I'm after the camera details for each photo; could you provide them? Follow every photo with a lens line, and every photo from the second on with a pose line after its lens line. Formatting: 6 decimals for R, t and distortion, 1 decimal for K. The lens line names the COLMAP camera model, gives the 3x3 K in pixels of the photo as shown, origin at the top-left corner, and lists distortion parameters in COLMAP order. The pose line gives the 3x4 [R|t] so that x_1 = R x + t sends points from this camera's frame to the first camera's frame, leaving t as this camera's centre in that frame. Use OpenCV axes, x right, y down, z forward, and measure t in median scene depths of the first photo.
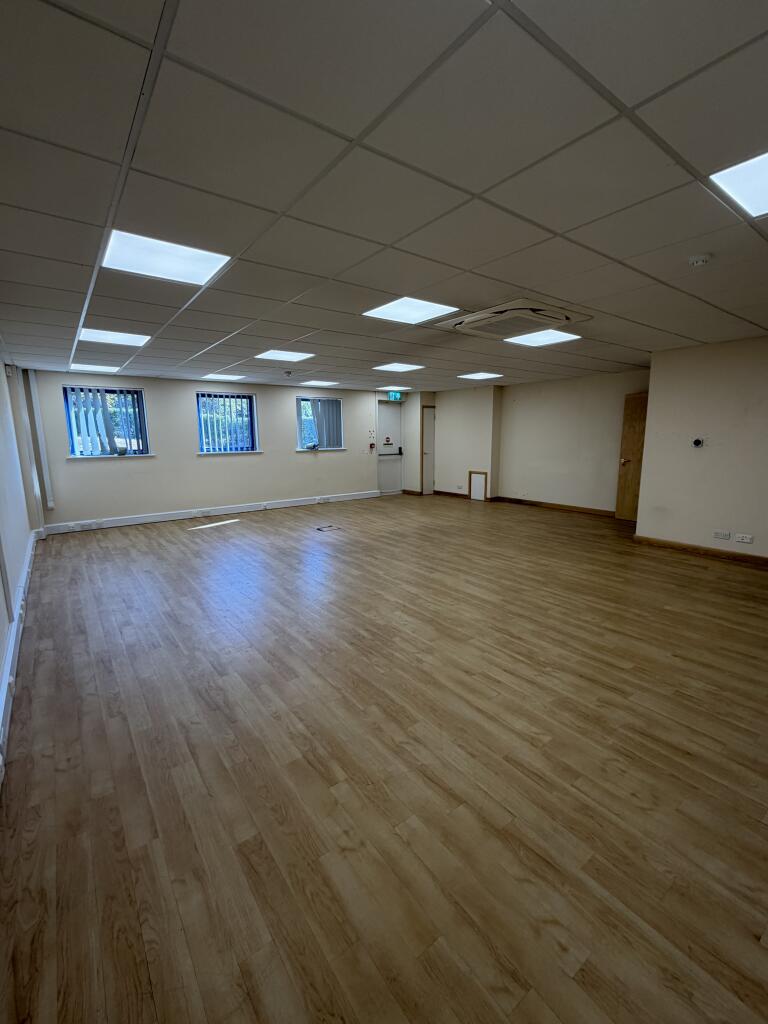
lens RADIAL K [[439.3, 0, 387.3], [0, 439.3, 511.3], [0, 0, 1]] dist [0.000547, 0.000239]
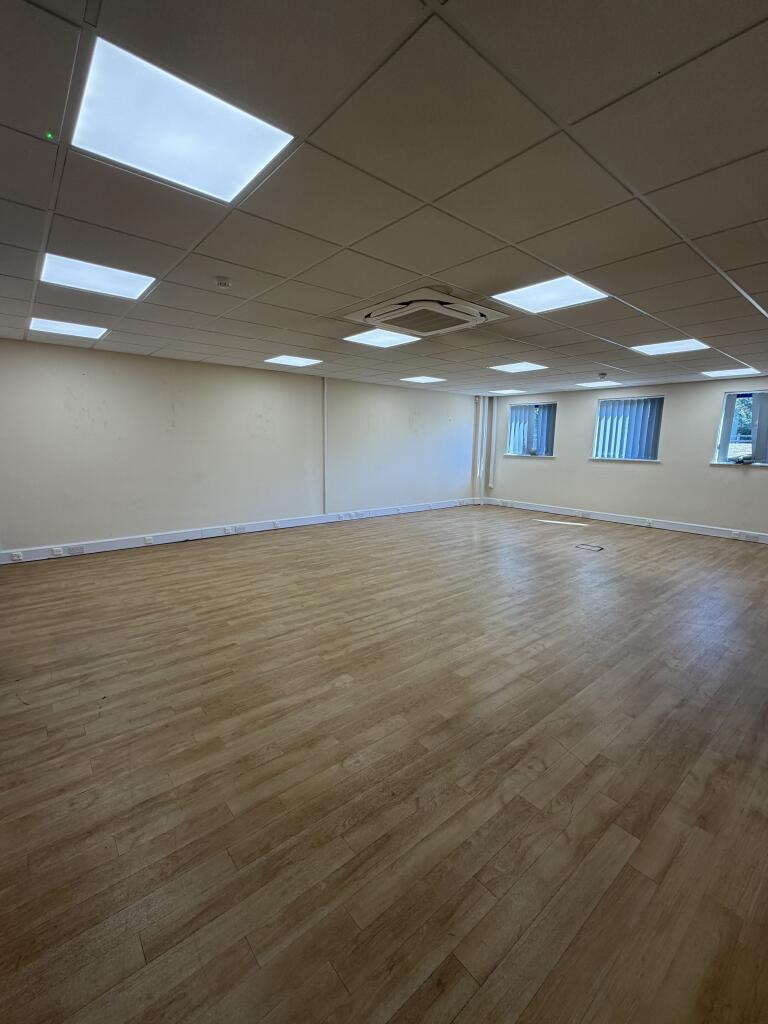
lens RADIAL K [[439.3, 0, 384.3], [0, 439.3, 514.8], [0, 0, 1]] dist [0.000547, 0.000239]
pose [[0.057702, 0.177969, -0.982343, 1.261977], [-0.187816, 0.968348, 0.164401, -0.166793], [0.980508, 0.175014, 0.089301, 0.914703]]
